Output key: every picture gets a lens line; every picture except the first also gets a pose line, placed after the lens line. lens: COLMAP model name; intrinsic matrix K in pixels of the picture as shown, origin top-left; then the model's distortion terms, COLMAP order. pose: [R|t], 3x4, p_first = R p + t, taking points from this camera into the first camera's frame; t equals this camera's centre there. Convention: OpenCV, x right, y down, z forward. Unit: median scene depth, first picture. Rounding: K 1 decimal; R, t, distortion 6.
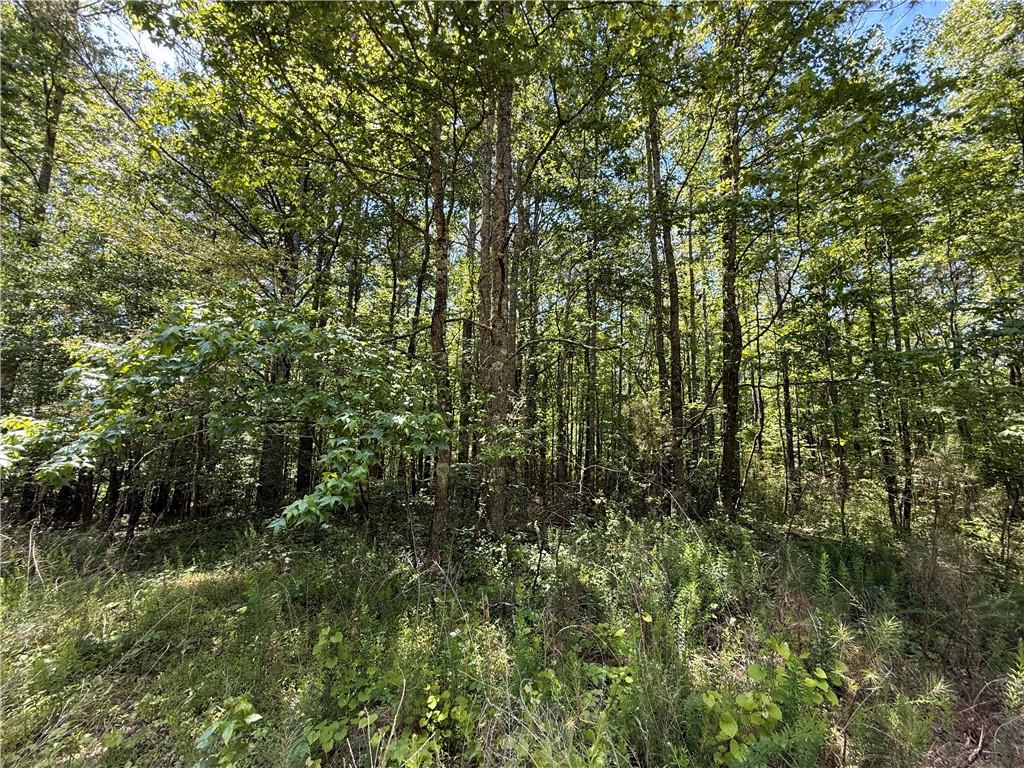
lens RADIAL K [[414.0, 0, 509.2], [0, 414.0, 385.5], [0, 0, 1]] dist [-0.001823, -0.000524]
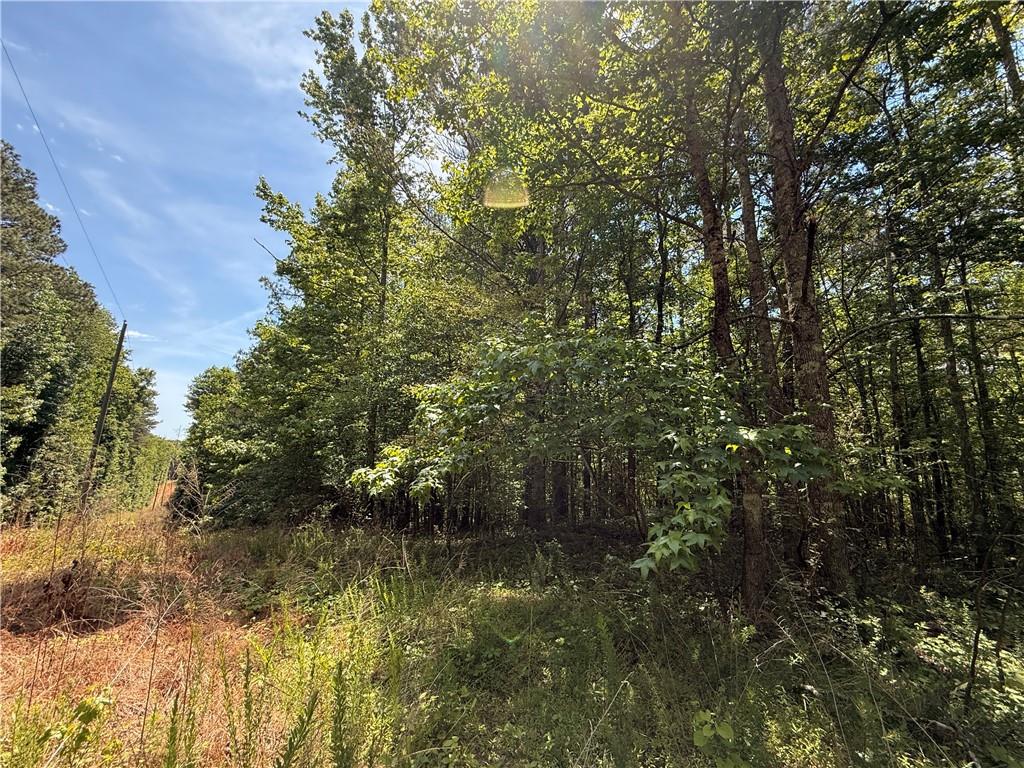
lens RADIAL K [[395.5, 0, 486.6], [0, 395.5, 388.9], [0, 0, 1]] dist [-0.000271, -0.000401]
pose [[0.837549, -0.105463, -0.536087, -0.223986], [0.069089, 0.993761, -0.087559, 0.022707], [0.541977, 0.036297, 0.839609, 0.100189]]
